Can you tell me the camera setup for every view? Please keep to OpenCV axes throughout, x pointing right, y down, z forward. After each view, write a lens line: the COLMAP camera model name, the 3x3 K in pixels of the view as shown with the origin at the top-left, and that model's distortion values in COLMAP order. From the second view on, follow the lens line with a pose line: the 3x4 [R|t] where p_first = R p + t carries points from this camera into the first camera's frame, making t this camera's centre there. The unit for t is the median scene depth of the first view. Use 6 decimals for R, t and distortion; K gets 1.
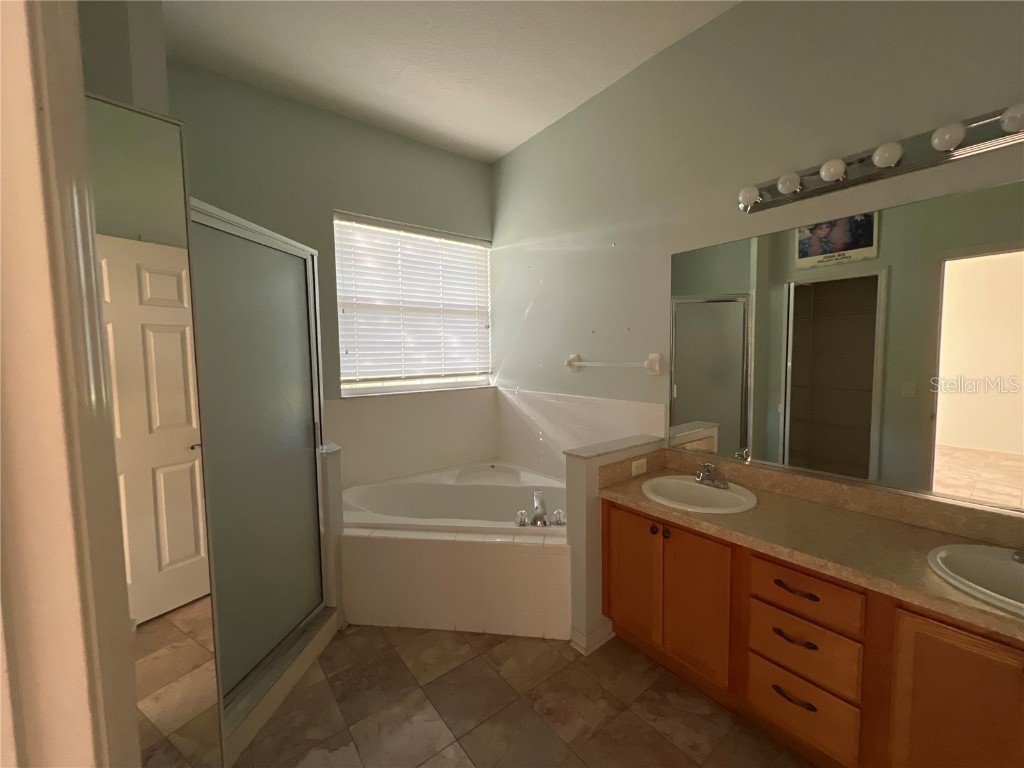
lens RADIAL K [[407.3, 0, 512.1], [0, 407.3, 381.6], [0, 0, 1]] dist [-0.002336, 0.000049]
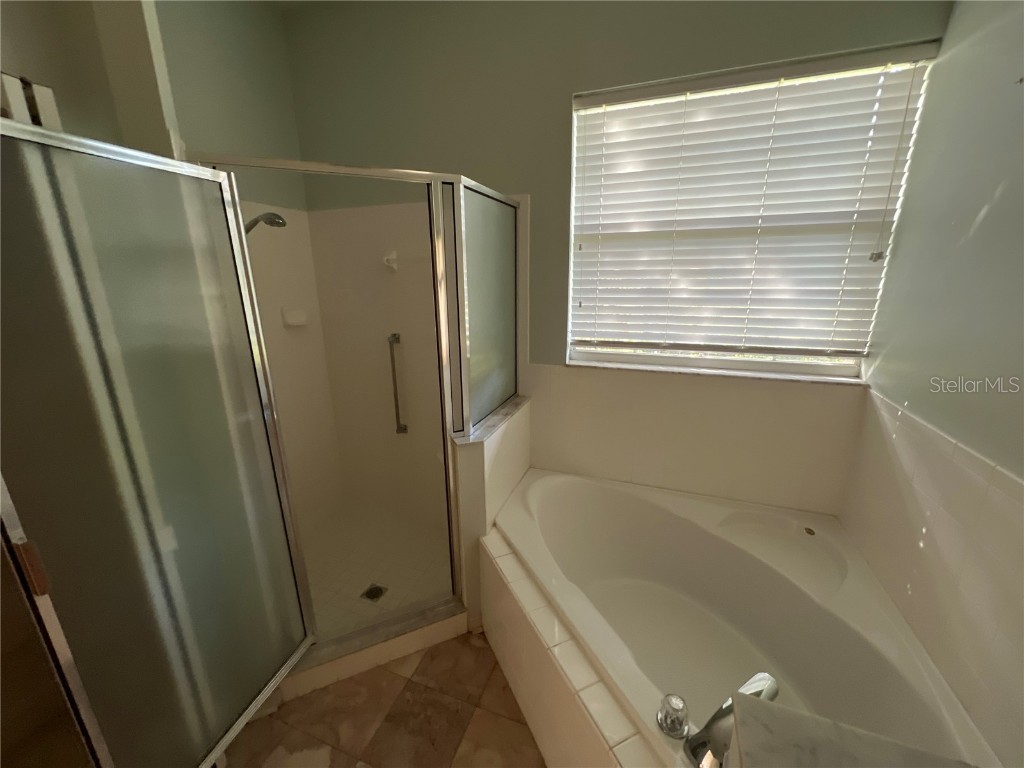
lens RADIAL K [[407.3, 0, 511.3], [0, 407.3, 385.7], [0, 0, 1]] dist [-0.002336, 0.000049]
pose [[0.517229, 0.229111, -0.824610, 0.155342], [-0.059476, 0.970795, 0.232421, -0.082851], [0.853778, -0.071170, 0.515750, 0.437994]]
